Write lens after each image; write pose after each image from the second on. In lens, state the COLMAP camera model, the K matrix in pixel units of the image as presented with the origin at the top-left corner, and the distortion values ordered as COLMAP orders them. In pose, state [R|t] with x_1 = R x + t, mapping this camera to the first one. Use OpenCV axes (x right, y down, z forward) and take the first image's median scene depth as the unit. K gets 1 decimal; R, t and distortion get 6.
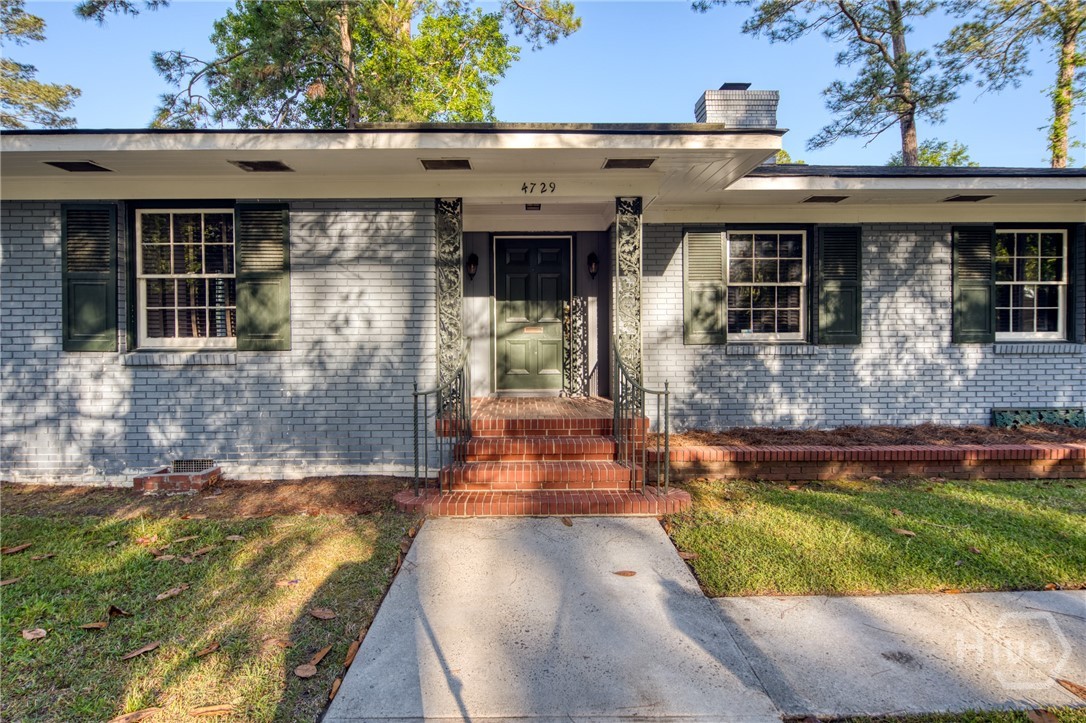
lens RADIAL K [[540.4, 0, 543.8], [0, 540.4, 340.7], [0, 0, 1]] dist [0.001876, -0.001081]
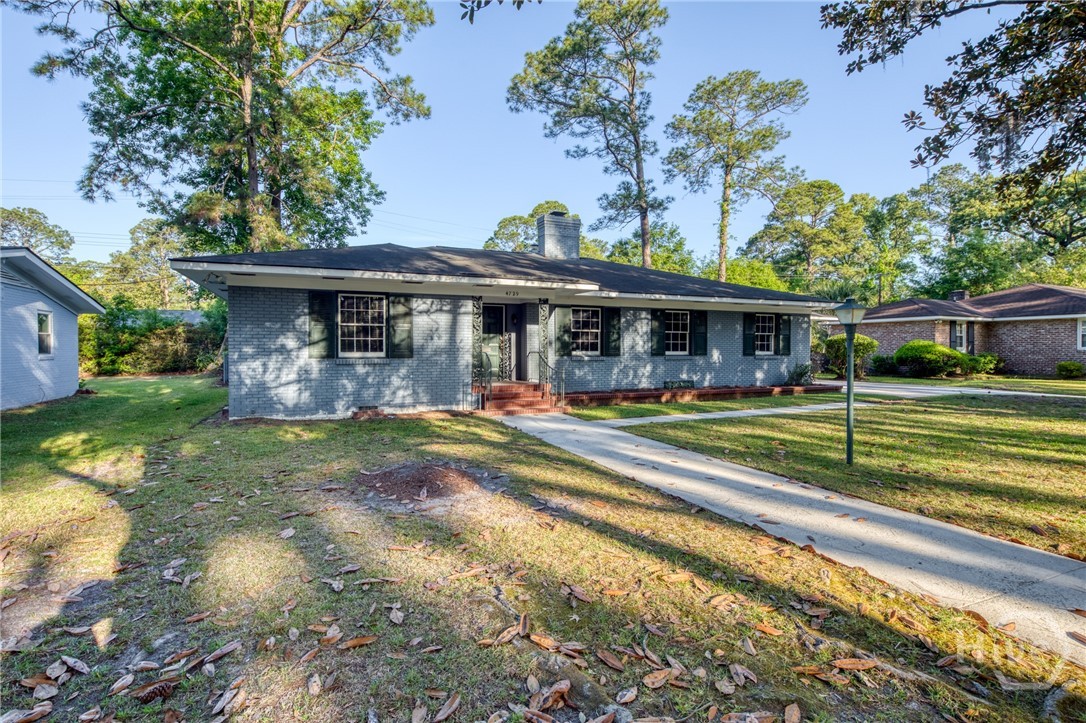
lens RADIAL K [[540.4, 0, 543.8], [0, 540.4, 340.7], [0, 0, 1]] dist [0.001876, -0.001081]
pose [[0.922192, 0.013396, 0.386501, -0.194629], [-0.002877, 0.999610, -0.027782, 0.001741], [-0.386723, 0.024508, 0.921870, -0.321482]]
